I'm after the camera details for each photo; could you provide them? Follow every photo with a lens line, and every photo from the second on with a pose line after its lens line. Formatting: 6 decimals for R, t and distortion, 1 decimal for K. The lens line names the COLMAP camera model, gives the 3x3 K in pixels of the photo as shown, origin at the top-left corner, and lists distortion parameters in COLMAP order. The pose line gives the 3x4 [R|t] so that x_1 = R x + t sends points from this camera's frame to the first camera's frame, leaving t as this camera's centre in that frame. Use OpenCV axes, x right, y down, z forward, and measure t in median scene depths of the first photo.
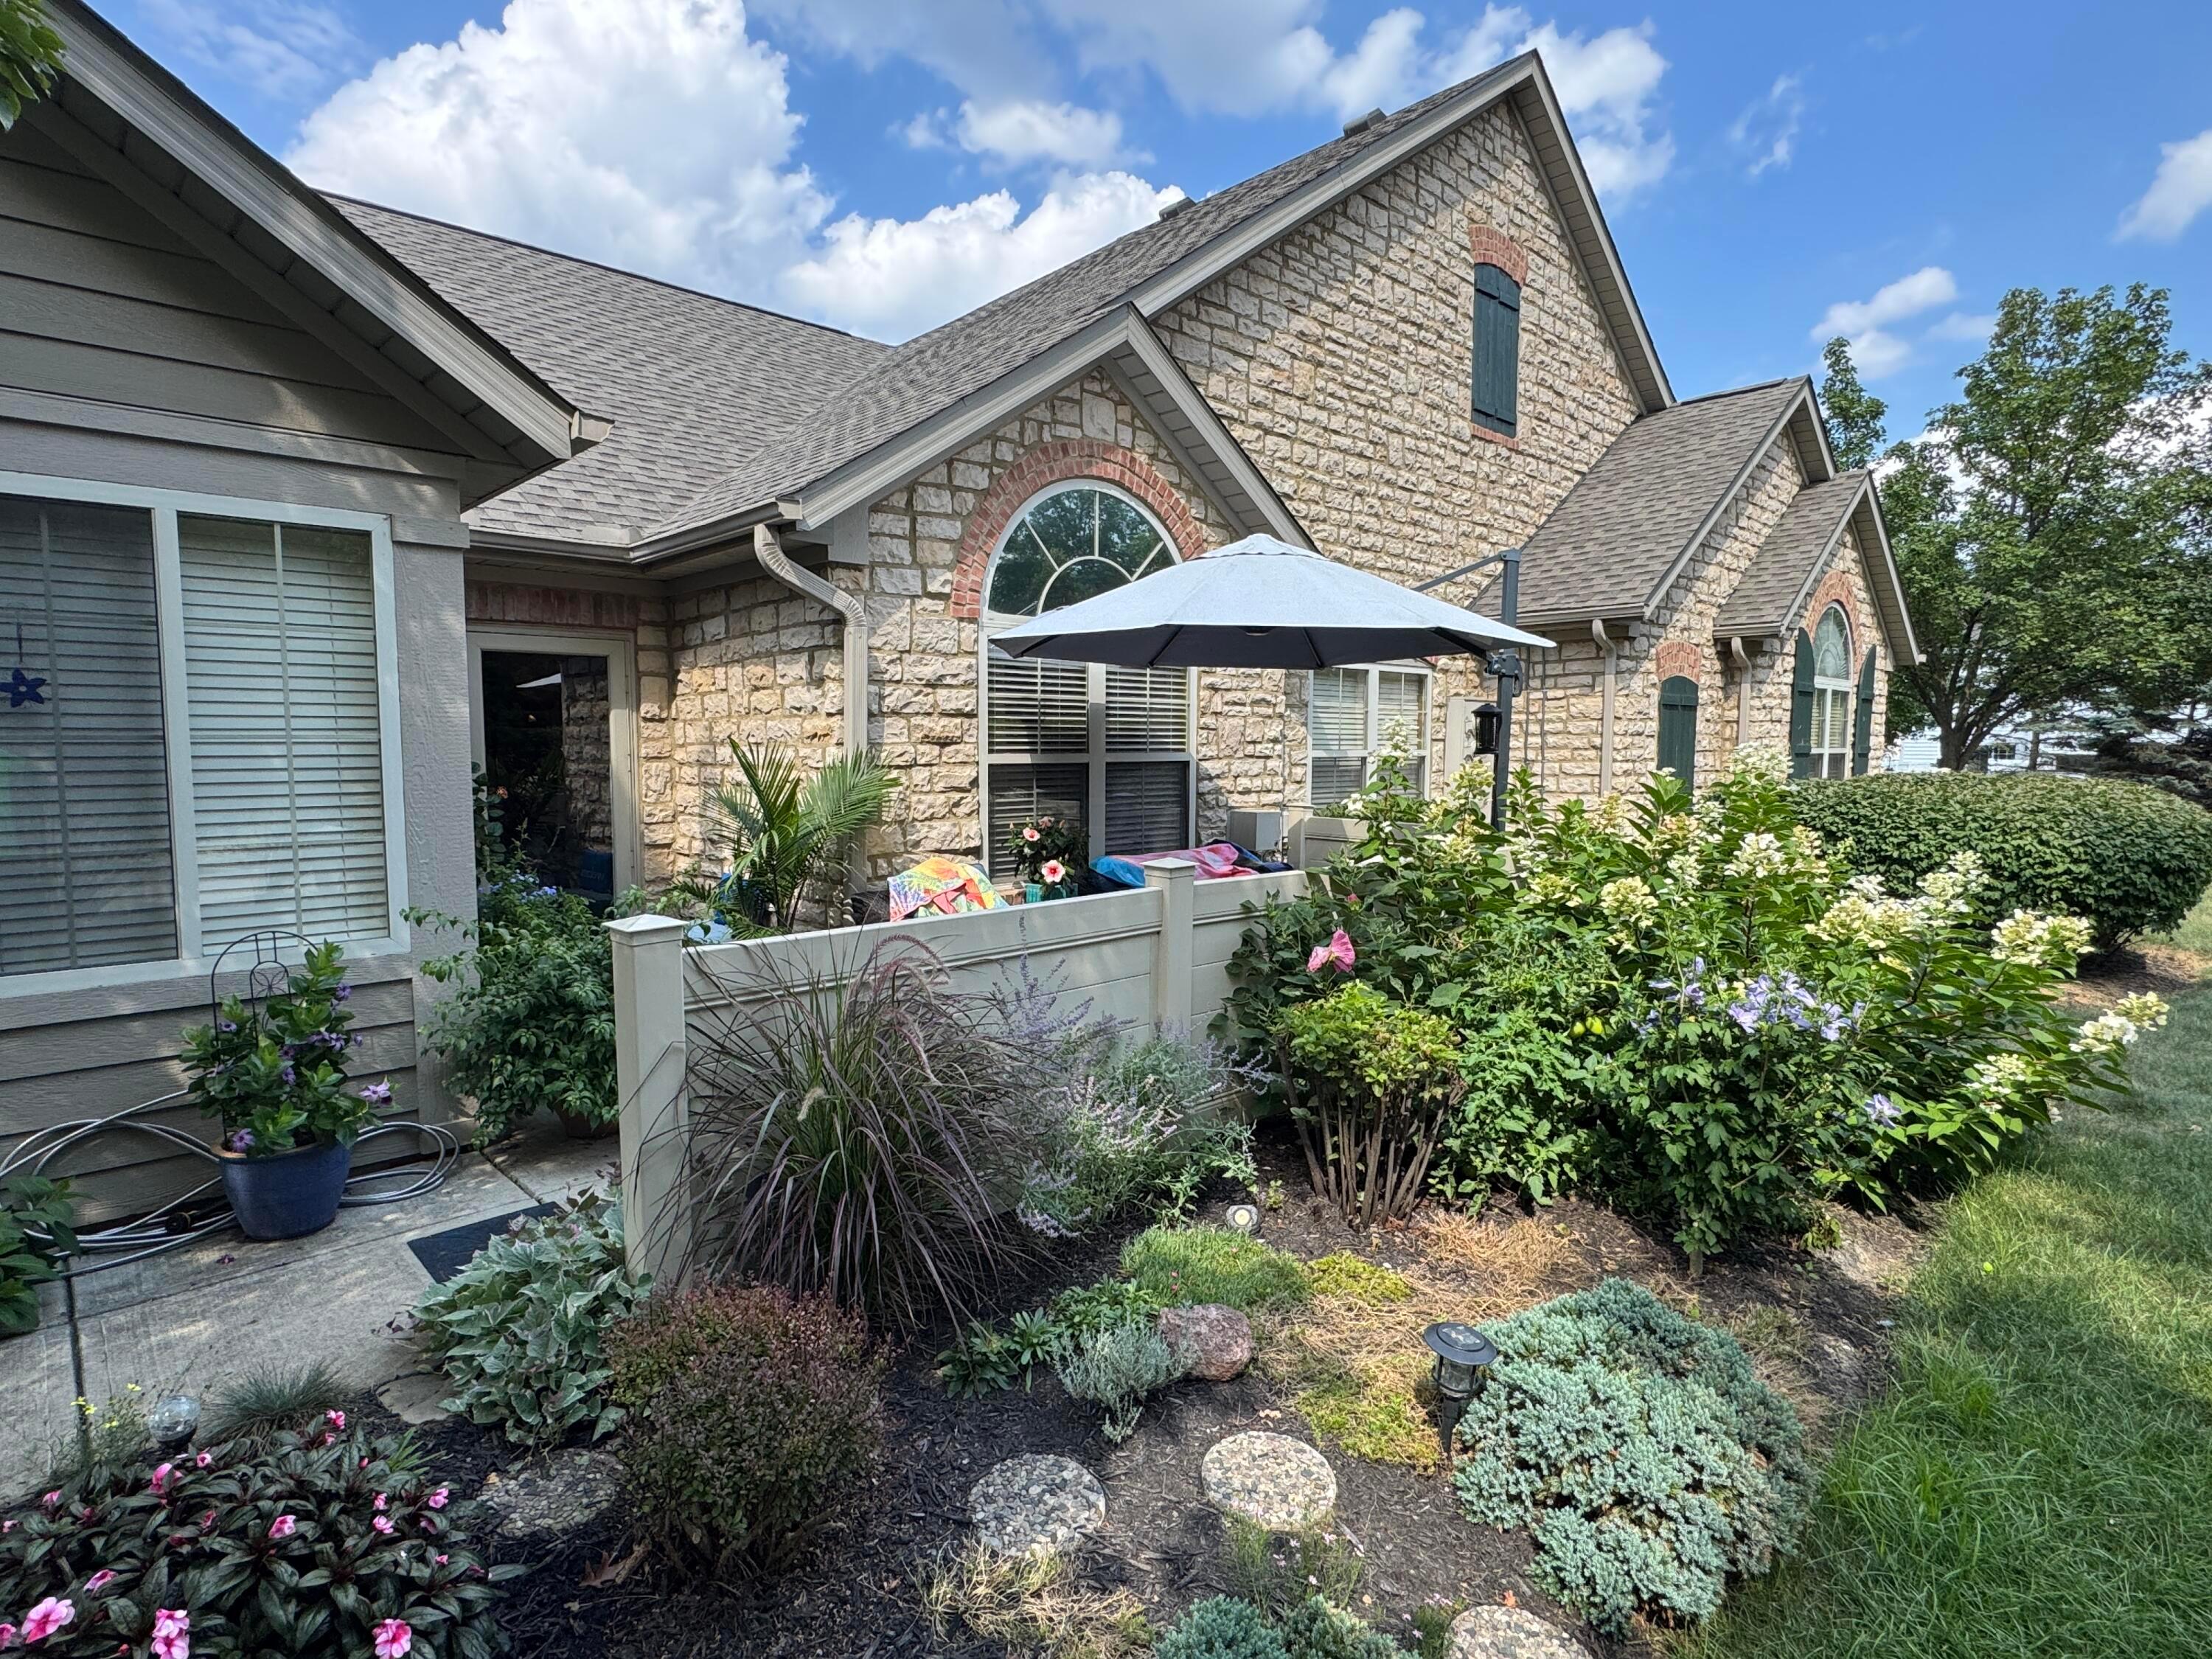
lens RADIAL K [[1197.0, 0, 1113.9], [0, 1197.0, 836.5], [0, 0, 1]] dist [-0.006872, 0.003200]
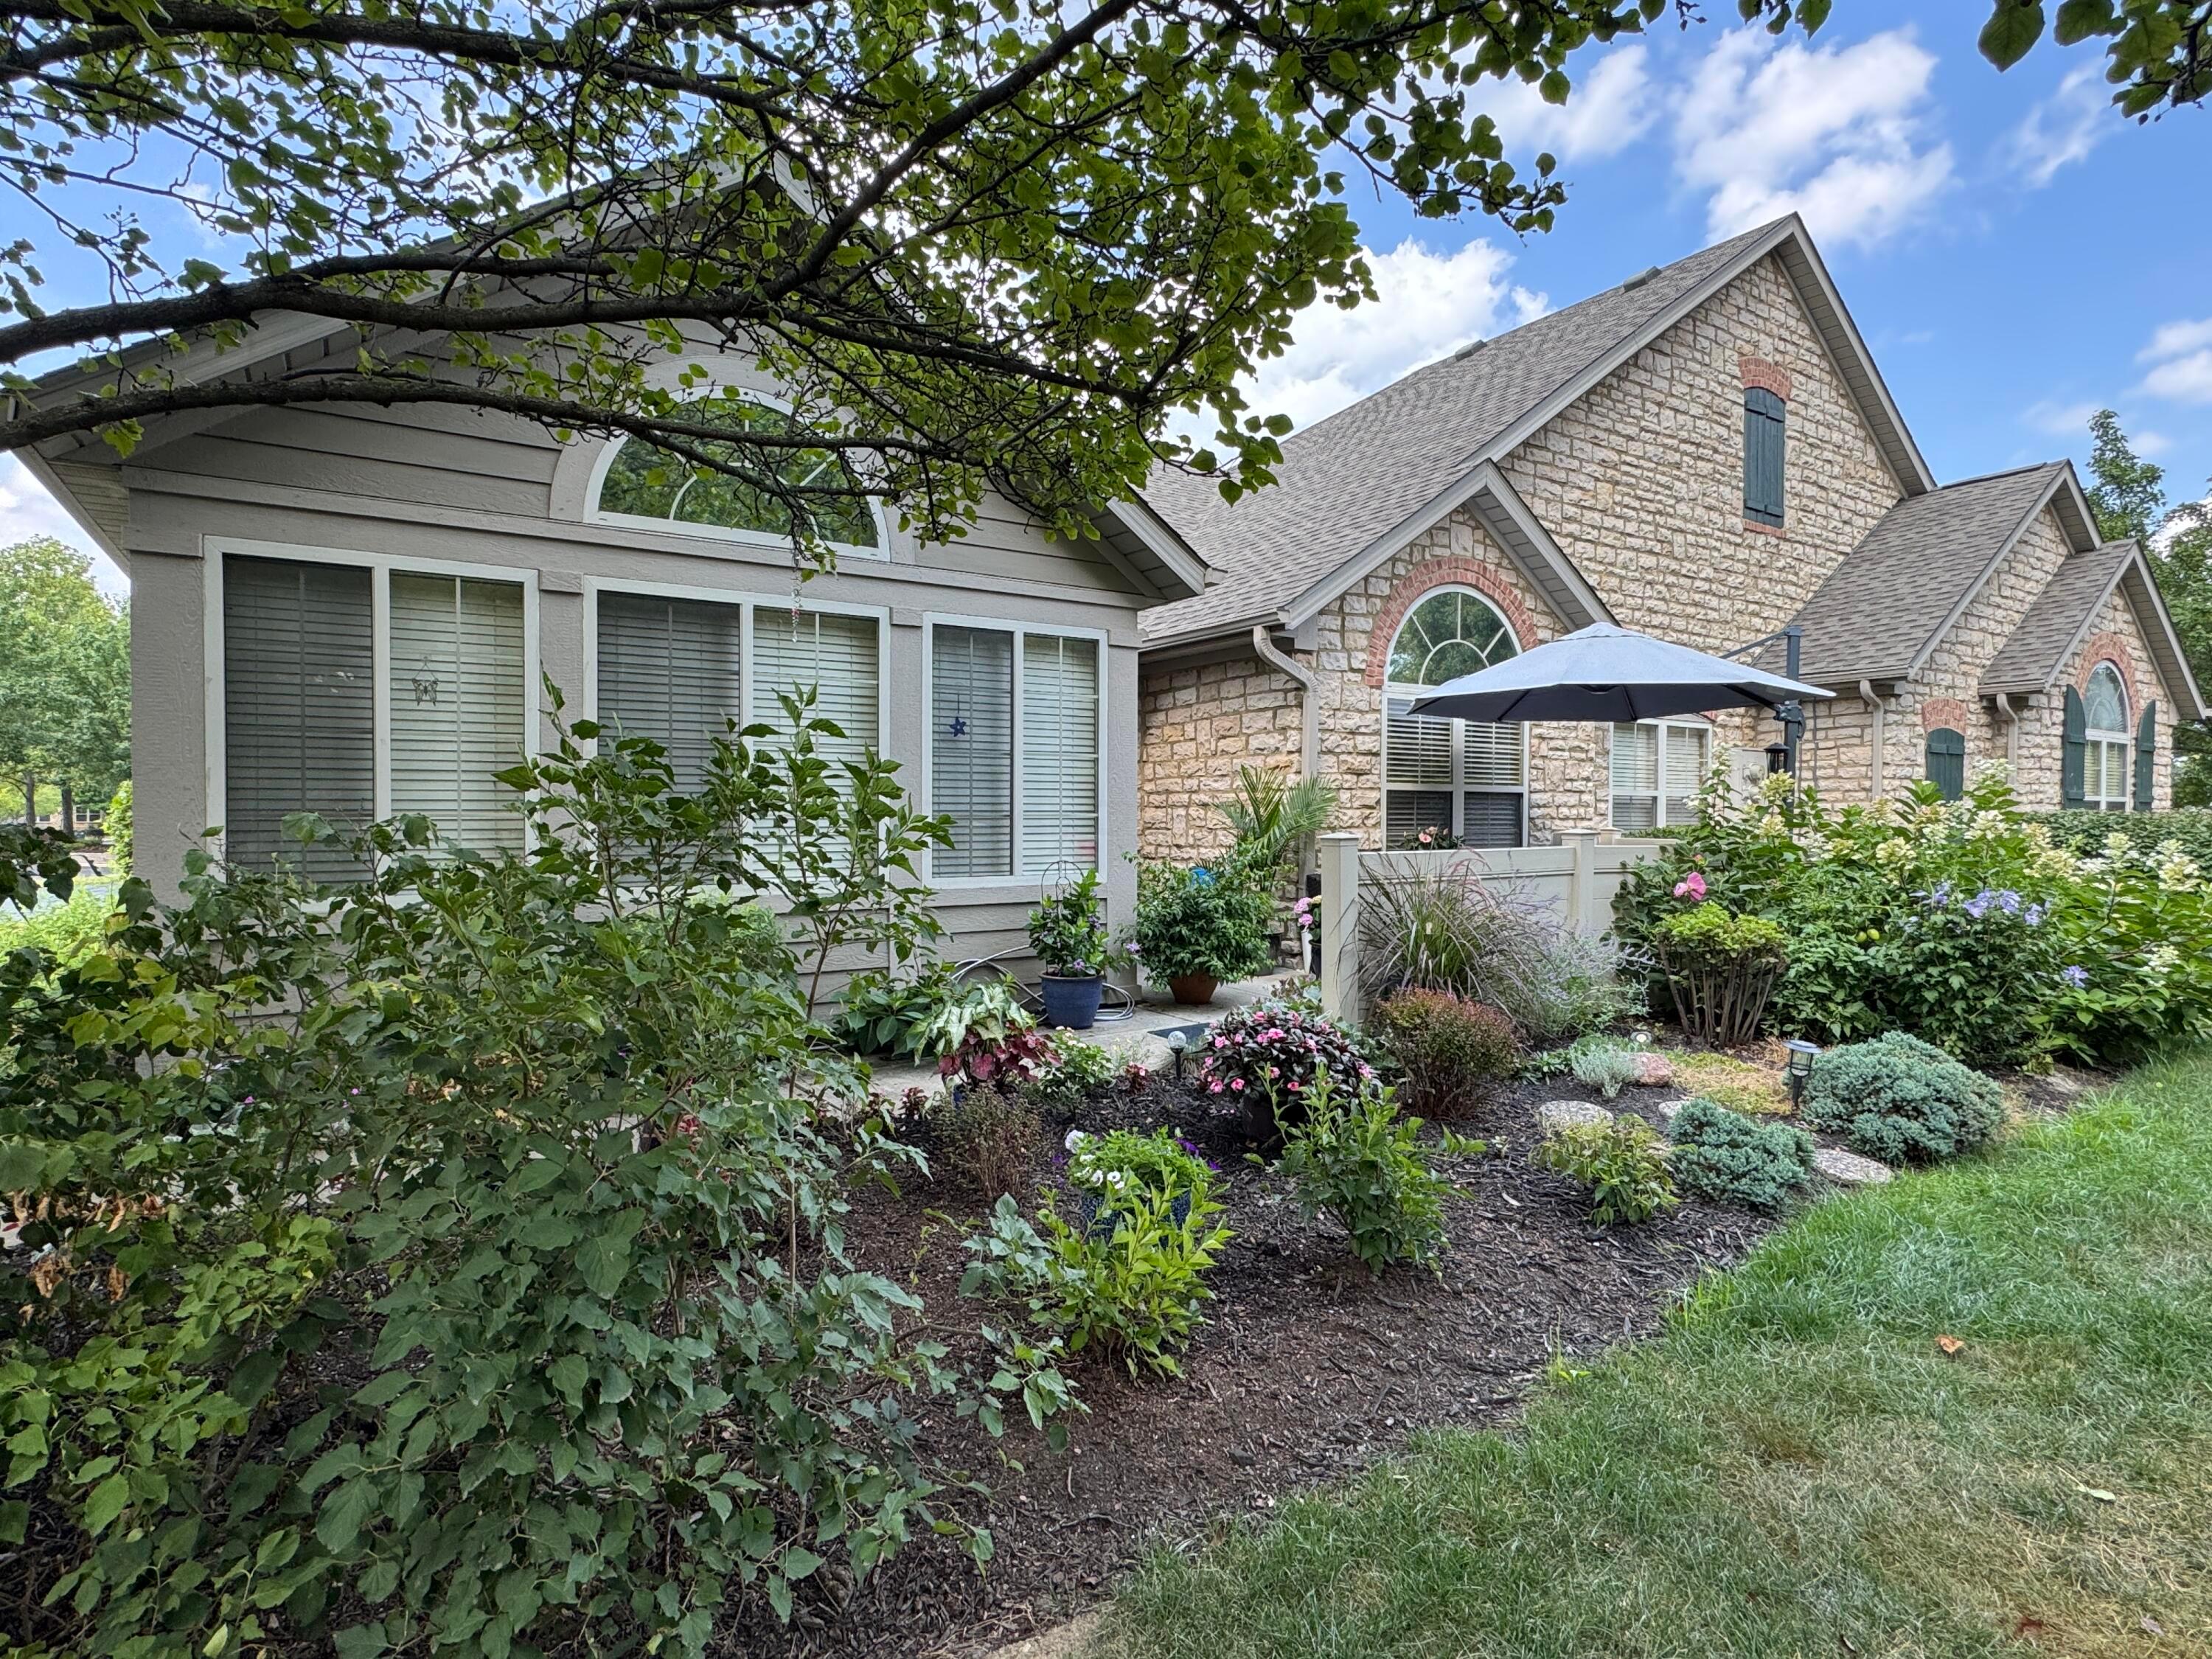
lens RADIAL K [[1197.0, 0, 1096.6], [0, 1197.0, 831.6], [0, 0, 1]] dist [-0.006872, 0.003200]
pose [[0.982475, 0.003930, -0.186352, -0.142115], [-0.016339, 0.997745, -0.065098, 0.067404], [0.185676, 0.067002, 0.980324, -0.338141]]
